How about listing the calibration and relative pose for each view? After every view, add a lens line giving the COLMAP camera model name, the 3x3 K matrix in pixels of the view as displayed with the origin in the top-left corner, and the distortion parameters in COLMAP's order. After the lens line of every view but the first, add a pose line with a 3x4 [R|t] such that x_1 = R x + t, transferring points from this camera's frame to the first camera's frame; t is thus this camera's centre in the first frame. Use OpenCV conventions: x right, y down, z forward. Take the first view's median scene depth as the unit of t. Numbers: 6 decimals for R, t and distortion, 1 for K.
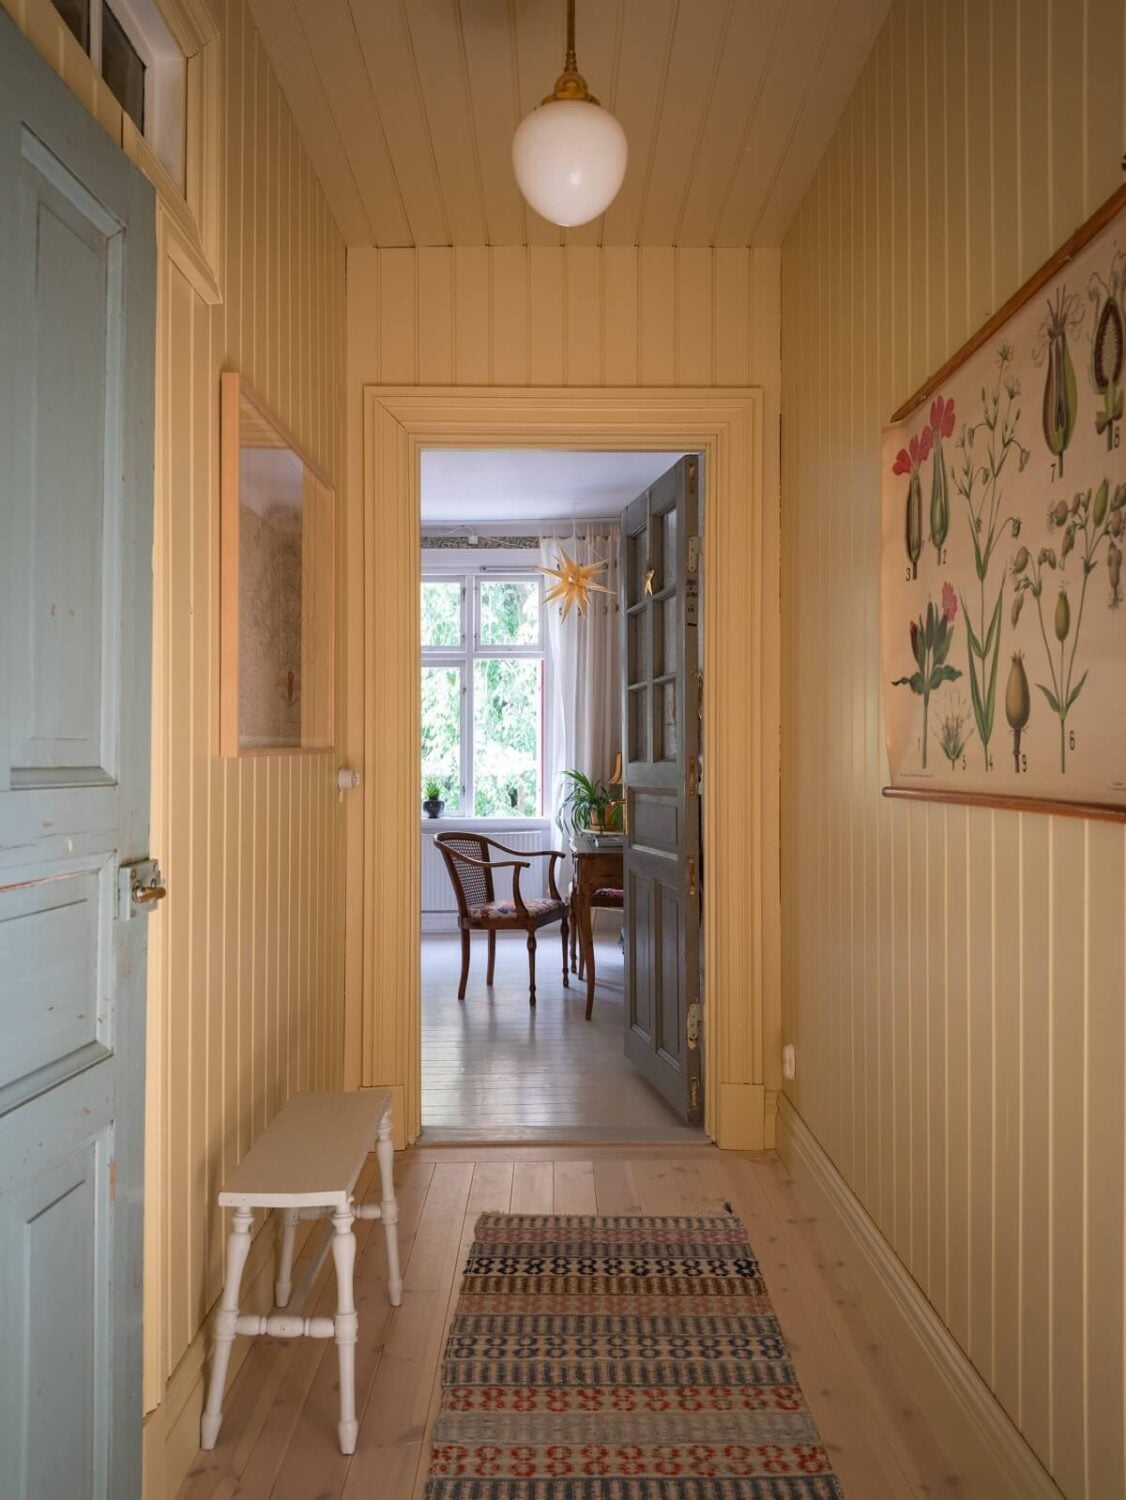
lens RADIAL K [[1004.9, 0, 565.1], [0, 1004.9, 745.7], [0, 0, 1]] dist [0.006333, -0.007146]
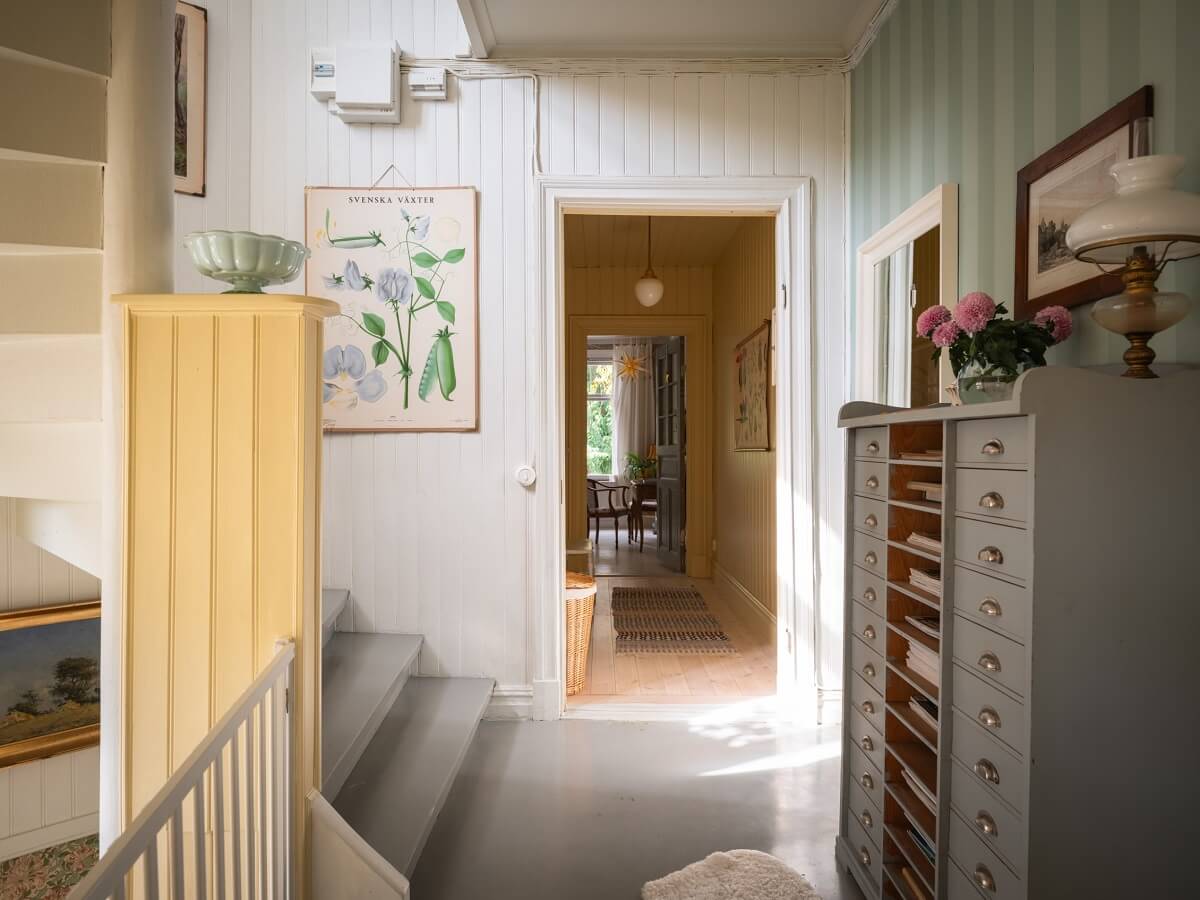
lens RADIAL K [[803.9, 0, 606.6], [0, 803.9, 449.4], [0, 0, 1]] dist [0.006333, -0.007146]
pose [[0.999810, 0.000120, 0.019474, -0.112334], [-0.000155, 0.999998, 0.001793, 0.021628], [-0.019474, -0.001795, 0.999809, -1.083782]]
